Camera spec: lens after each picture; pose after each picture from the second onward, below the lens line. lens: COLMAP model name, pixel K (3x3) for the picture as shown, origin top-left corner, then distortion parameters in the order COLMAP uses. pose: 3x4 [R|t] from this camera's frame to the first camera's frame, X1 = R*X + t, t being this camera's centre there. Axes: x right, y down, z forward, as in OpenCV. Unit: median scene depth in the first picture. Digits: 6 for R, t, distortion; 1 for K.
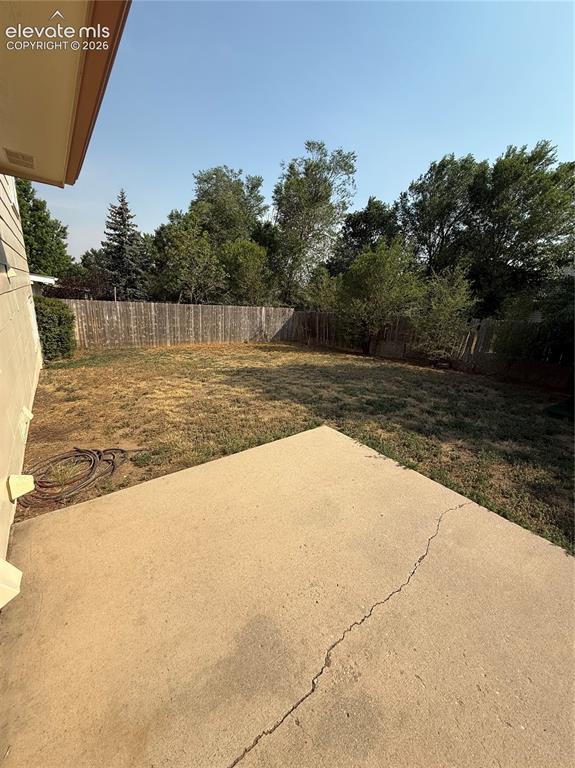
lens RADIAL K [[303.5, 0, 287.5], [0, 303.5, 384.0], [0, 0, 1]] dist [0.001220, 0.000081]
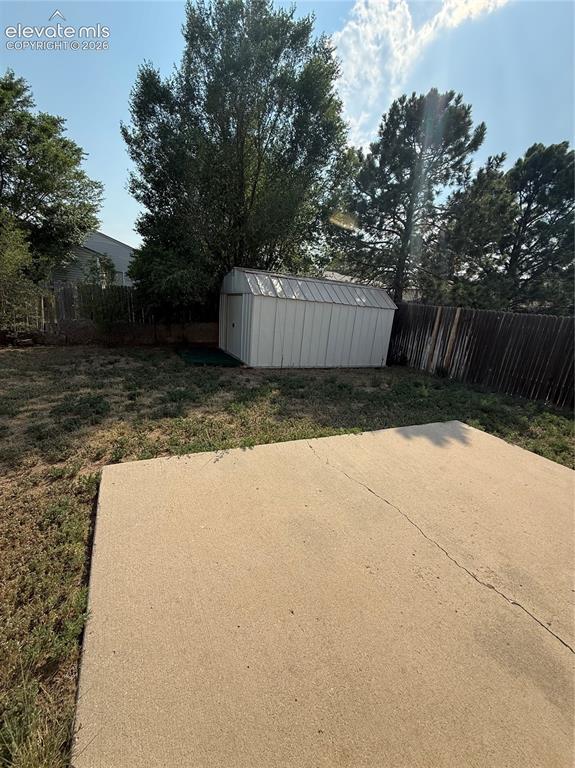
lens RADIAL K [[303.5, 0, 287.5], [0, 303.5, 384.0], [0, 0, 1]] dist [0.001220, 0.000081]
pose [[0.181318, -0.290981, 0.939390, -0.337244], [0.179902, 0.948918, 0.259208, -0.109204], [-0.966829, 0.121999, 0.224404, 0.527297]]
